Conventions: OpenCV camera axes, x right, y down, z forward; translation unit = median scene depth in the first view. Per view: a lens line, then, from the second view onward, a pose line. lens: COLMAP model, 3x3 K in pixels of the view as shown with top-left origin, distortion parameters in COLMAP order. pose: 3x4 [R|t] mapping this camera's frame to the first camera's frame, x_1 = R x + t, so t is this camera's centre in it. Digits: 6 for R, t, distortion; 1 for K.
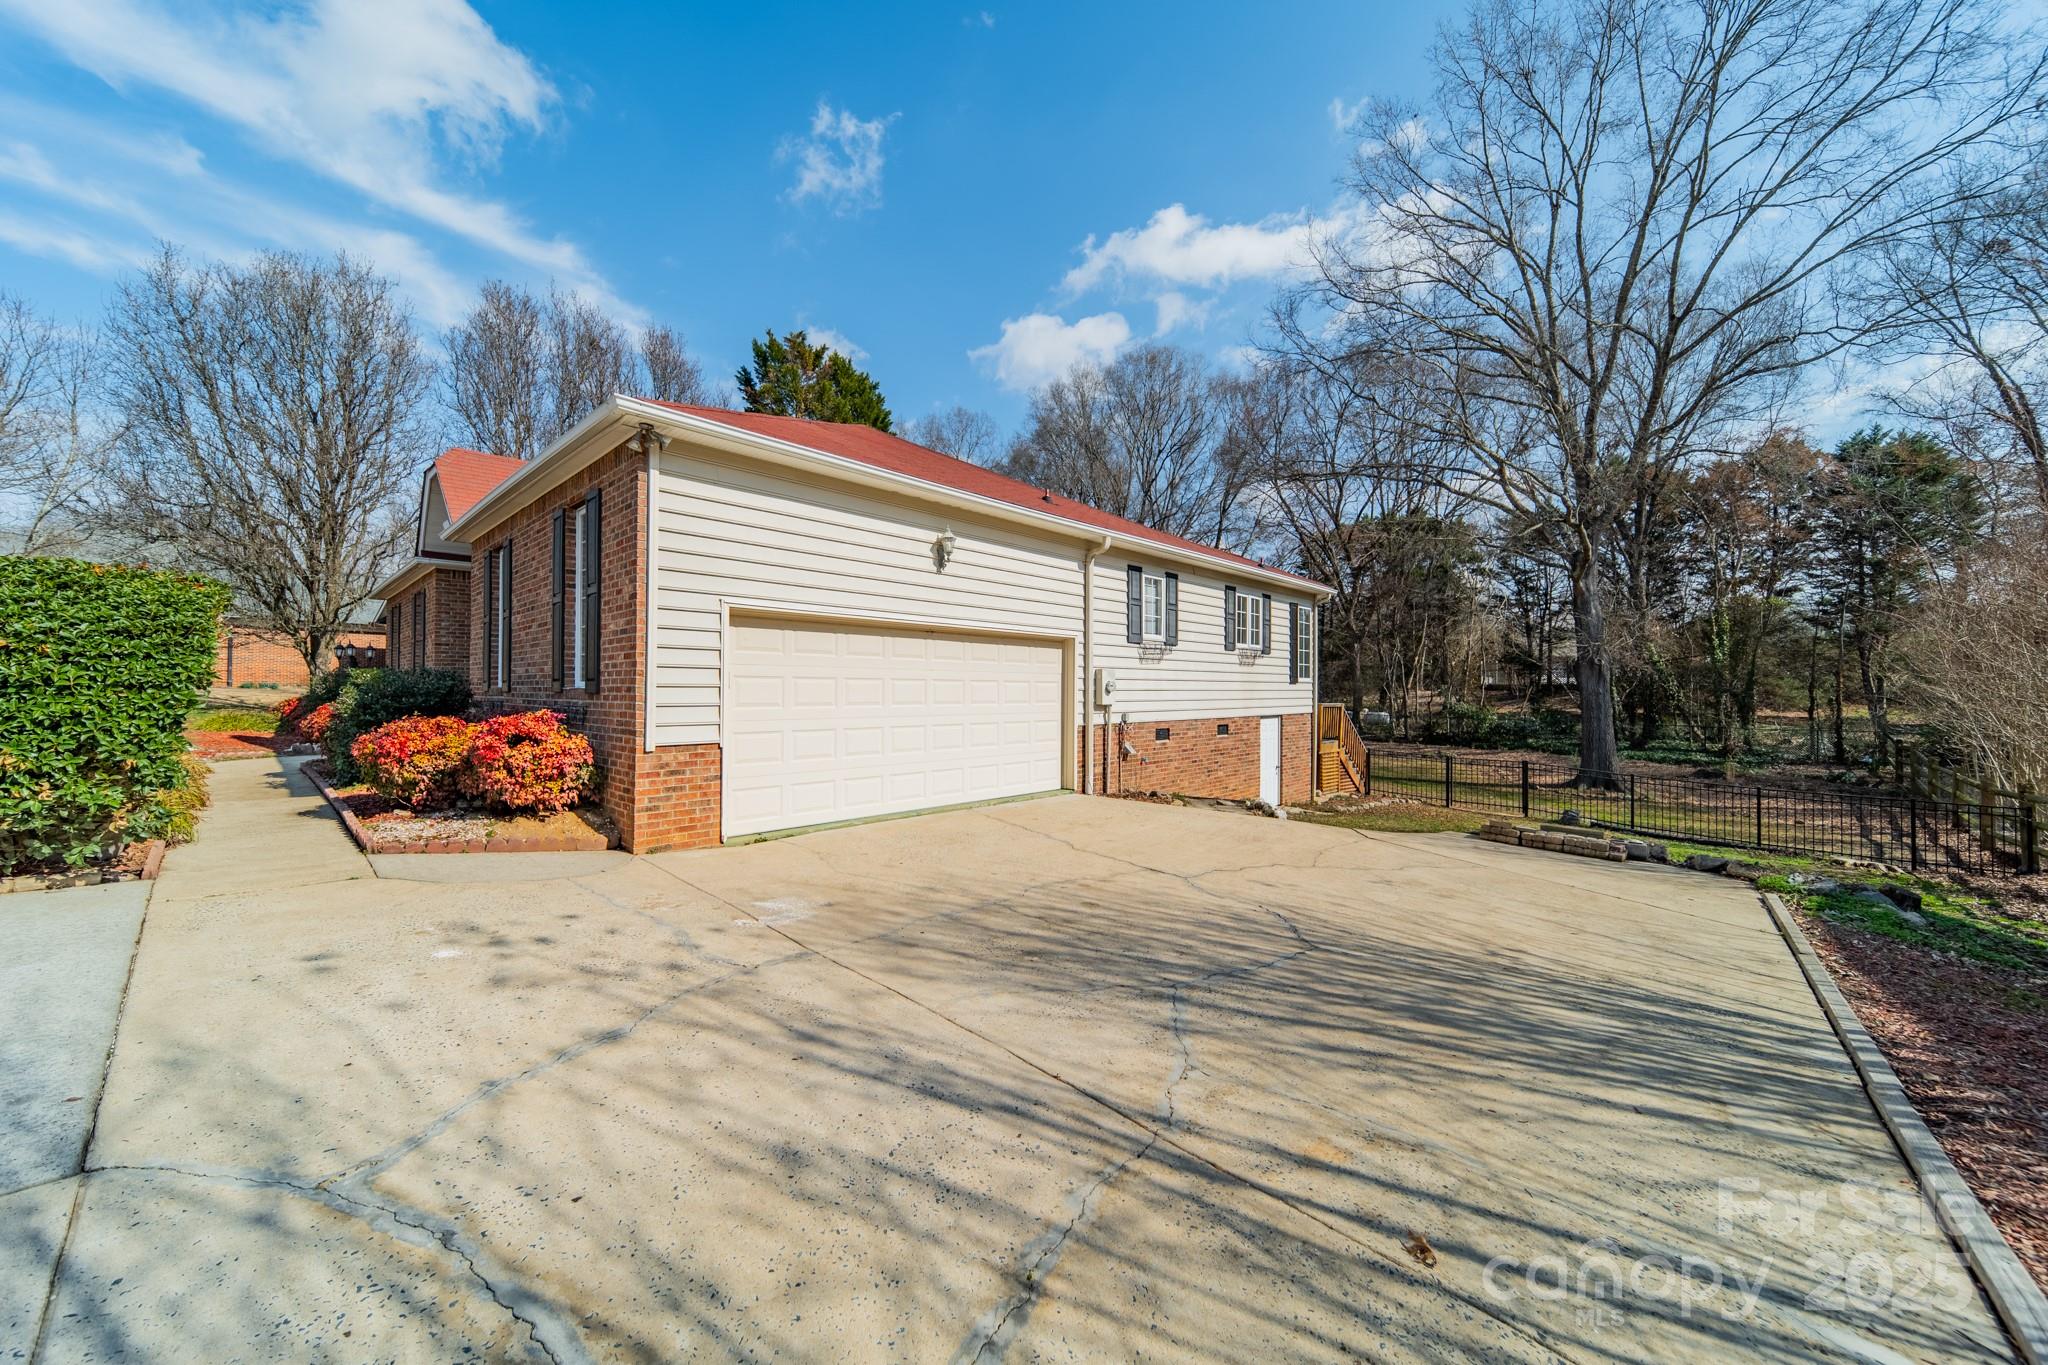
lens RADIAL K [[737.9, 0, 1024.0], [0, 737.9, 682.5], [0, 0, 1]] dist [0.019700, 0.000100]
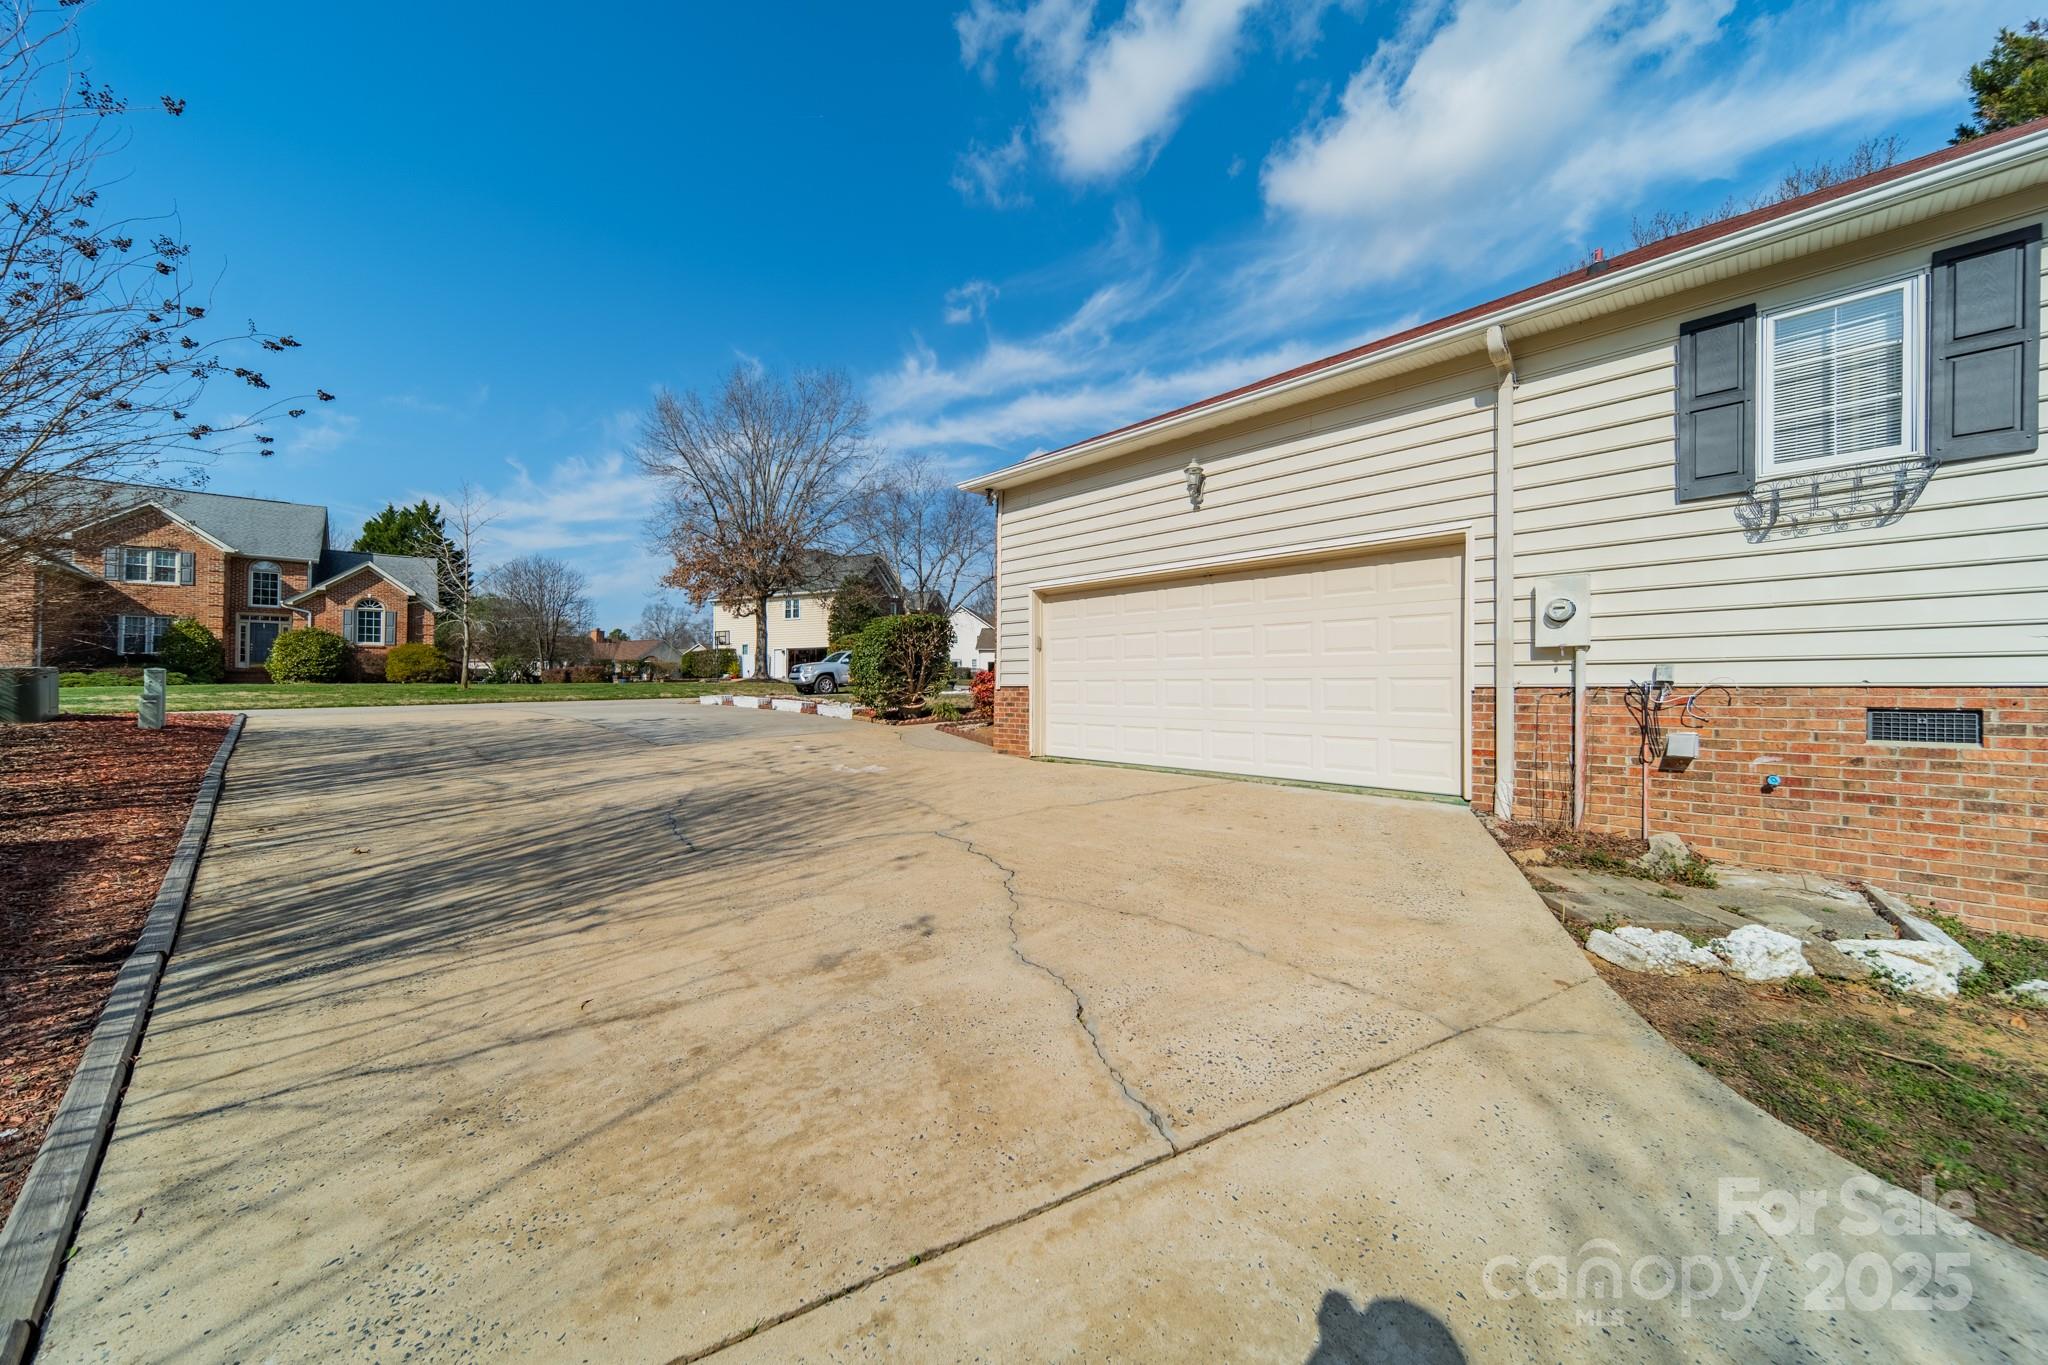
lens RADIAL K [[725.1, 0, 1031.0], [0, 725.1, 680.5], [0, 0, 1]] dist [-0.000805, 0.004989]
pose [[-0.048651, -0.015136, -0.998701, 0.913536], [0.007609, 0.999851, -0.015524, 0.085067], [0.998787, -0.008354, -0.048528, 0.989246]]
